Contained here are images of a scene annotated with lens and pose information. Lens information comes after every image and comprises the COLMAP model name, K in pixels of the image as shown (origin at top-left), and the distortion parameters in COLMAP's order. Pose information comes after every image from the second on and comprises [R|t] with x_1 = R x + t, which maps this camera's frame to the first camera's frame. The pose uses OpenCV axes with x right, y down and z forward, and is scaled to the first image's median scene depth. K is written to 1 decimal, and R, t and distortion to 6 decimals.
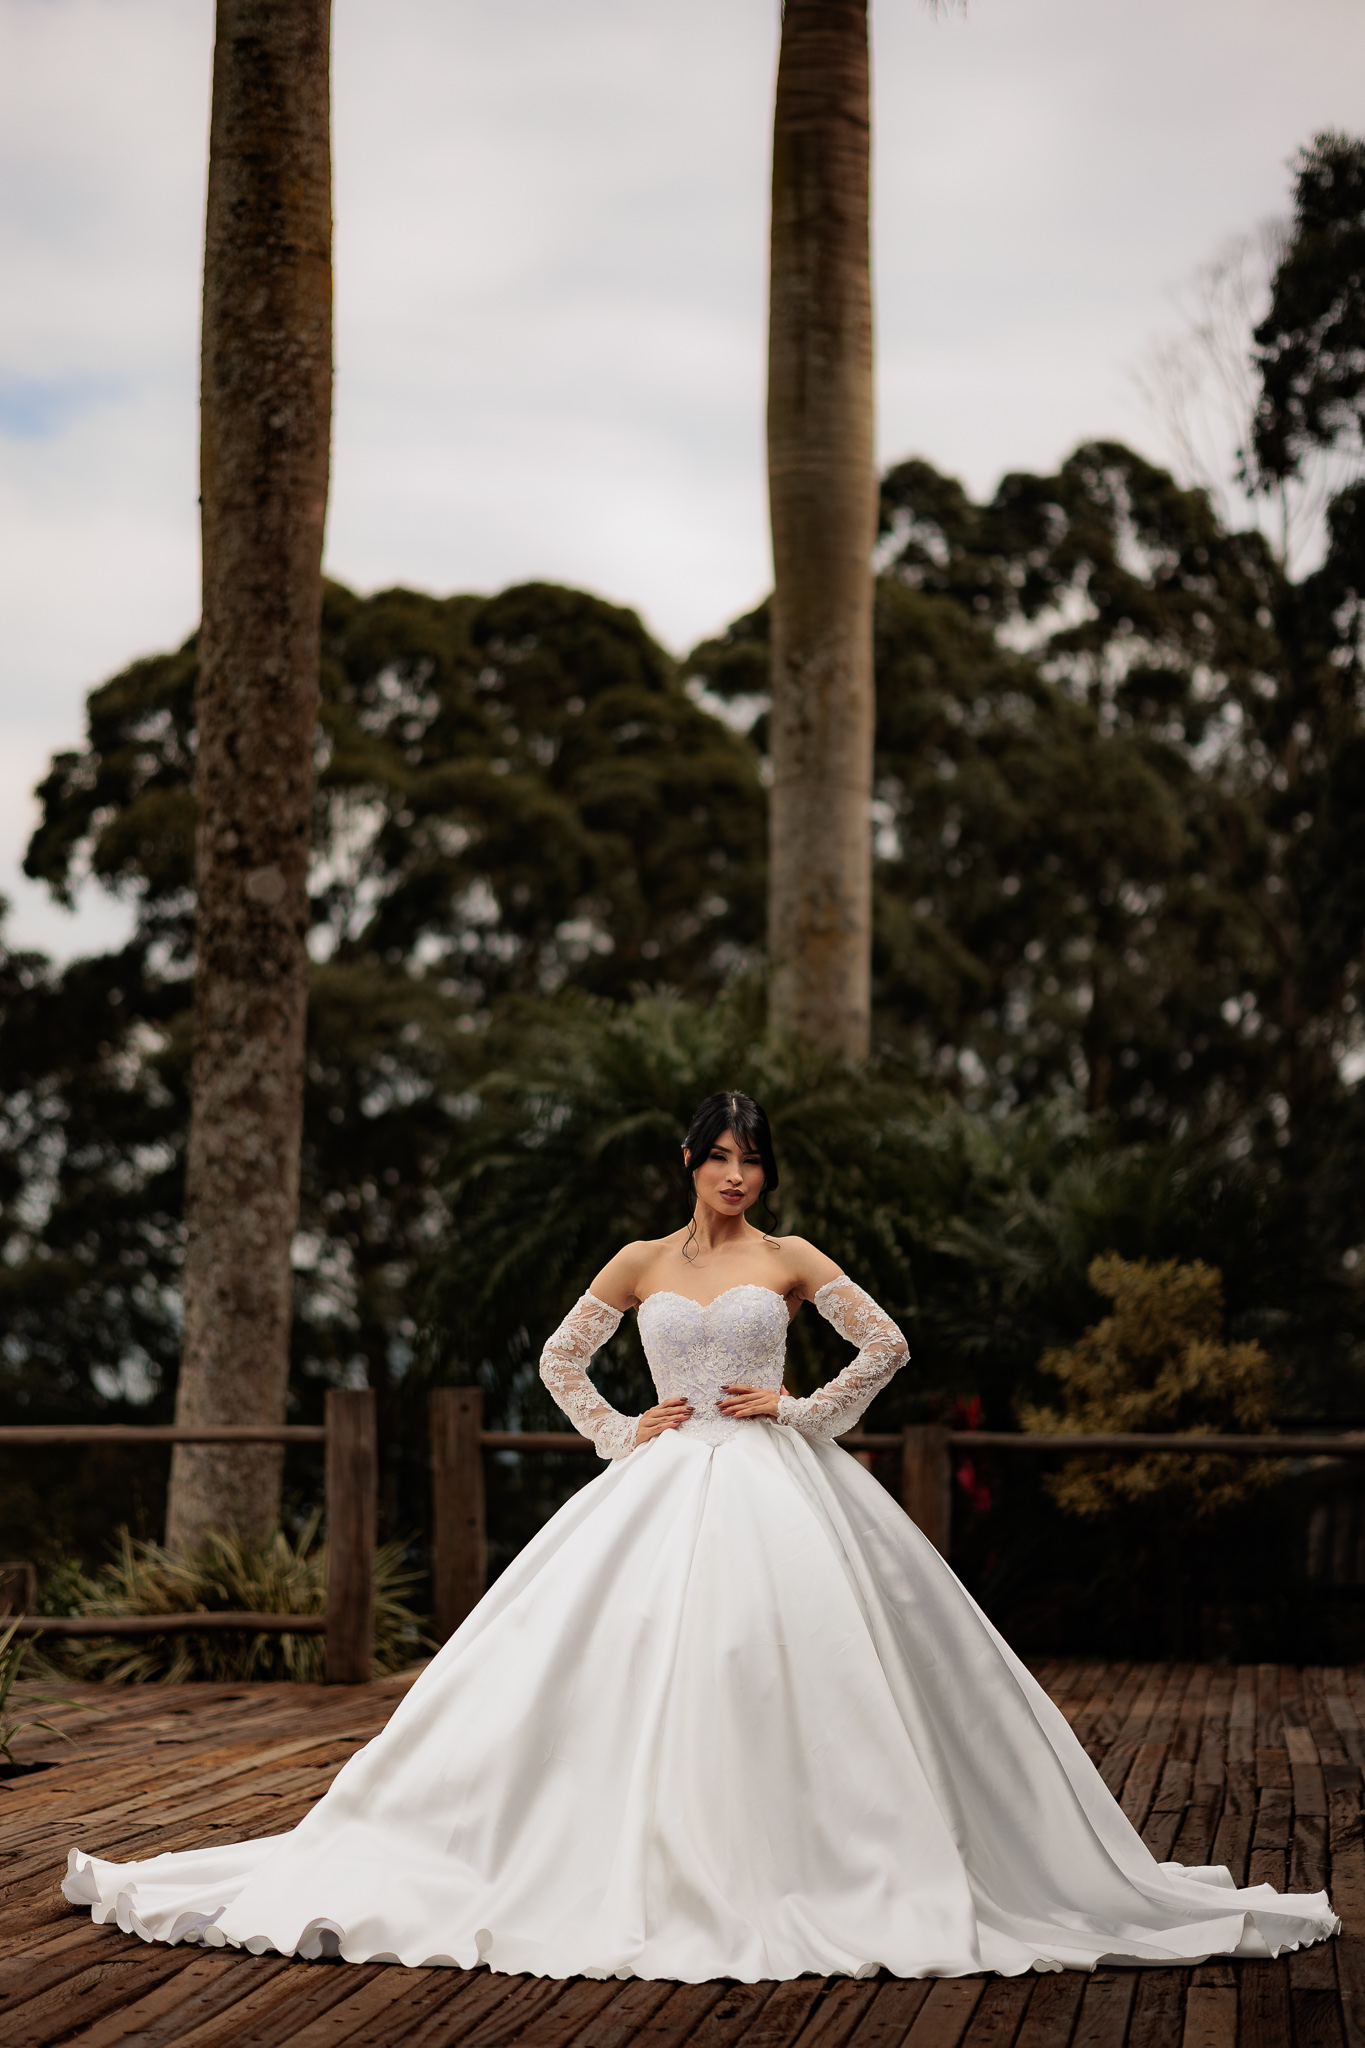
lens RADIAL K [[5083.0, 0, 682.5], [0, 5083.0, 1024.0], [0, 0, 1]] dist [0.063719, 0.475168]
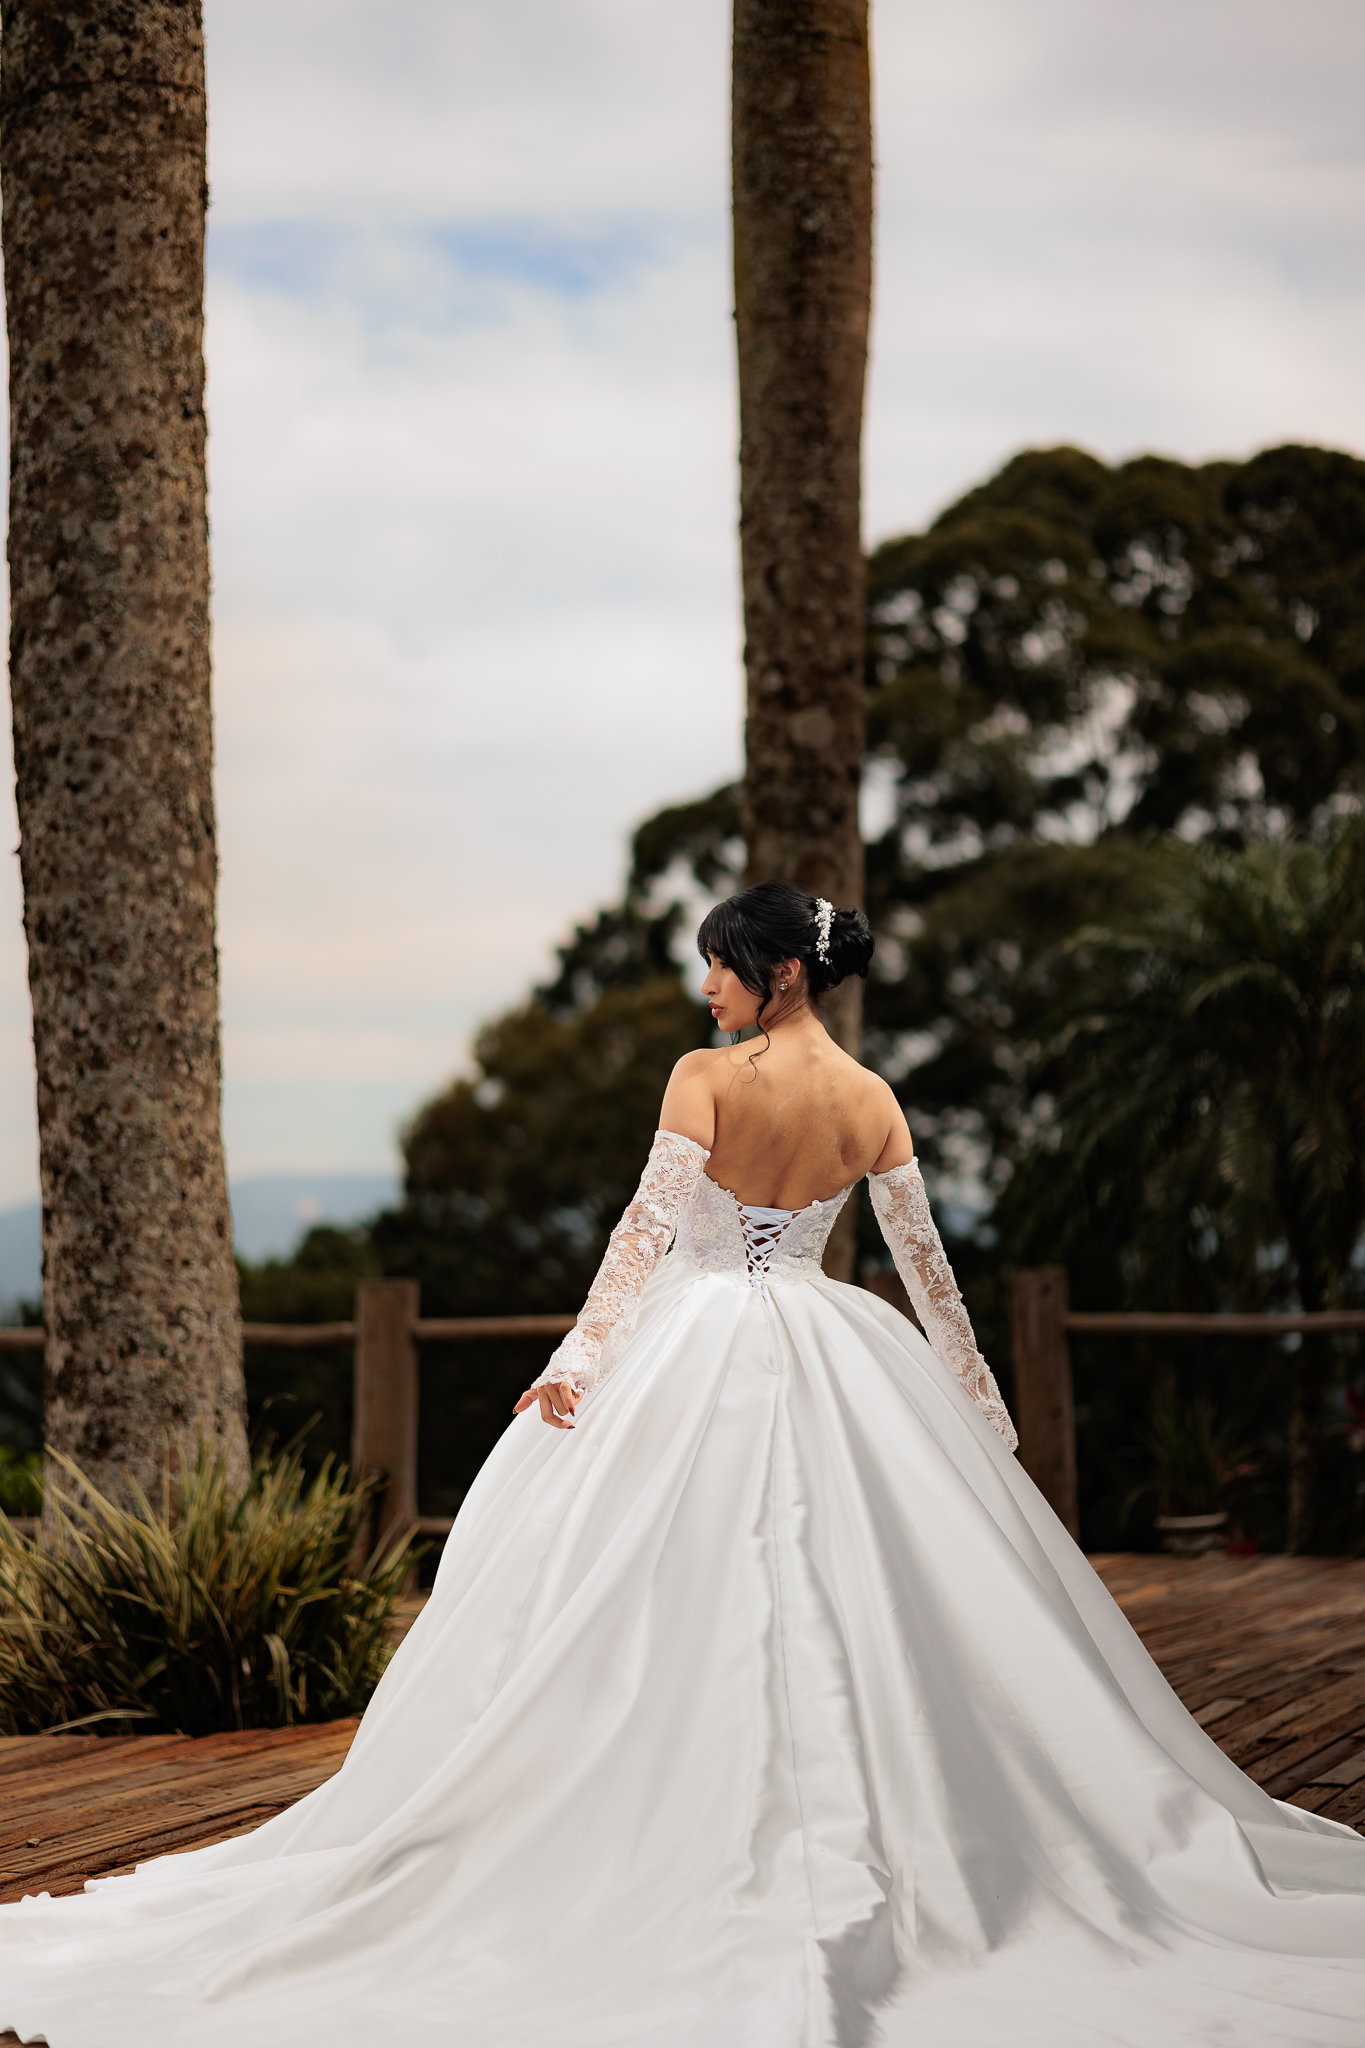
lens RADIAL K [[5083.0, 0, 682.5], [0, 5083.0, 1024.0], [0, 0, 1]] dist [0.063719, 0.475168]
pose [[0.986927, -0.025923, -0.159070, 0.040262], [0.029347, 0.999385, 0.019217, 0.007943], [0.158474, -0.023634, 0.987080, 0.082336]]
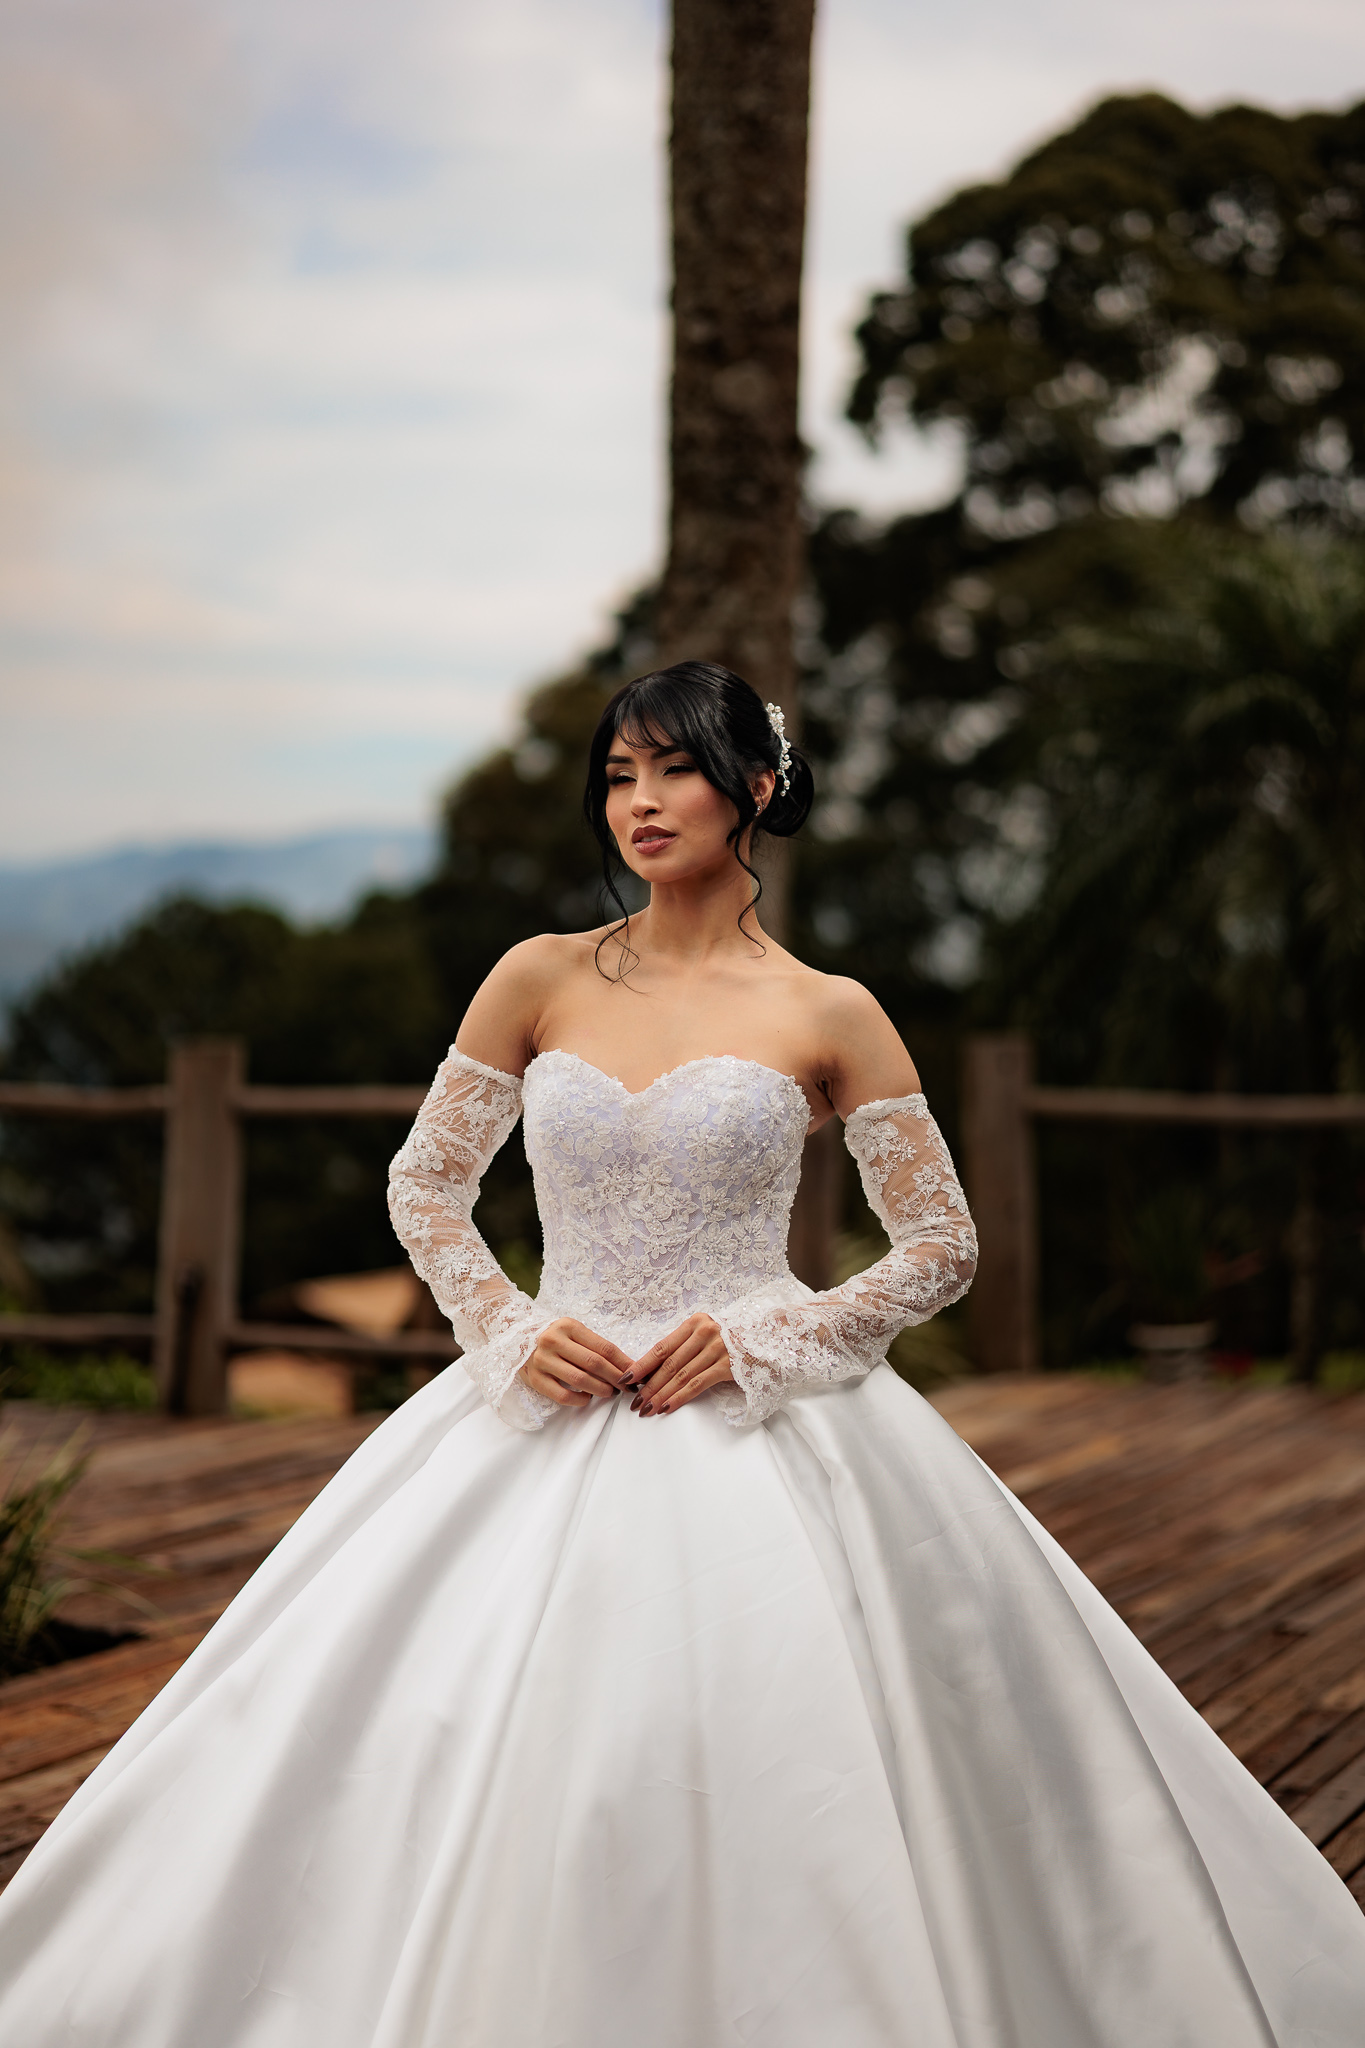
lens RADIAL K [[5083.0, 0, 682.5], [0, 5083.0, 1024.0], [0, 0, 1]] dist [0.063719, 0.475168]
pose [[0.984248, 0.009596, -0.176535, 0.046229], [0.005779, 0.996246, 0.086375, 0.002112], [0.176702, -0.086034, 0.980497, 0.230514]]
